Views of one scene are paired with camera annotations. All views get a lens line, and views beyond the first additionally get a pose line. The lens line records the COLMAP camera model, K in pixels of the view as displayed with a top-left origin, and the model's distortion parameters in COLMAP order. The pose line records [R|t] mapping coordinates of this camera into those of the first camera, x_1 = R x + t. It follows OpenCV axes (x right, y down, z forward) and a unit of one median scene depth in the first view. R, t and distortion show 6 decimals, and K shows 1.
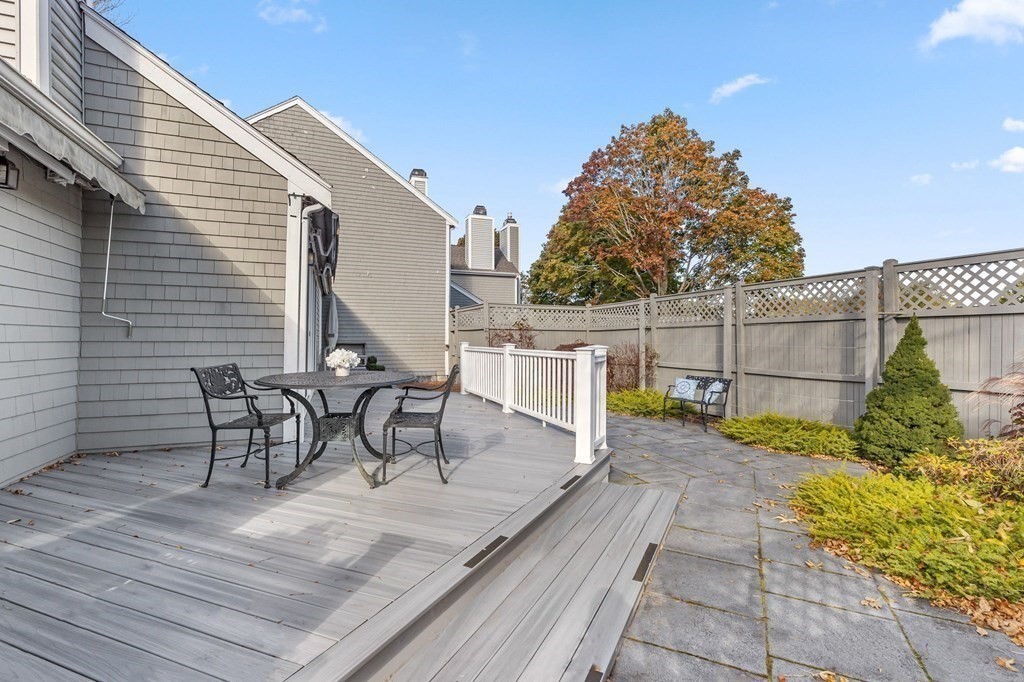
lens RADIAL K [[467.4, 0, 512.0], [0, 467.4, 341.0], [0, 0, 1]] dist [-0.004206, 0.001745]
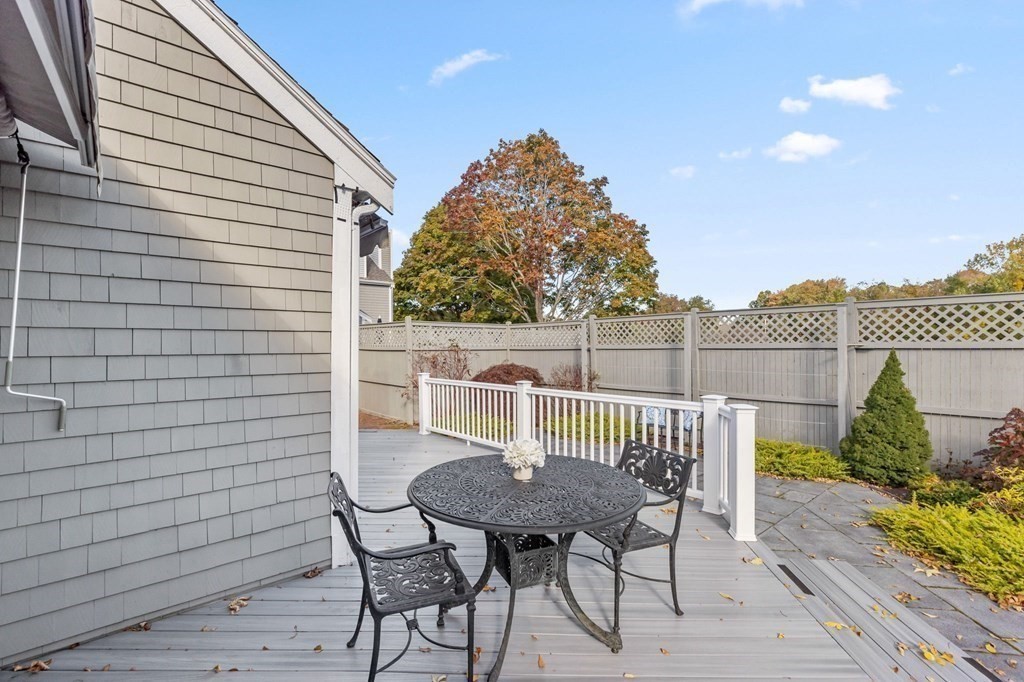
lens RADIAL K [[461.8, 0, 508.4], [0, 461.8, 346.3], [0, 0, 1]] dist [-0.001714, 0.000099]
pose [[0.940990, -0.010726, 0.338263, -0.401749], [0.011007, 0.999939, 0.001089, -0.074363], [-0.338254, 0.002698, 0.941051, 0.264220]]
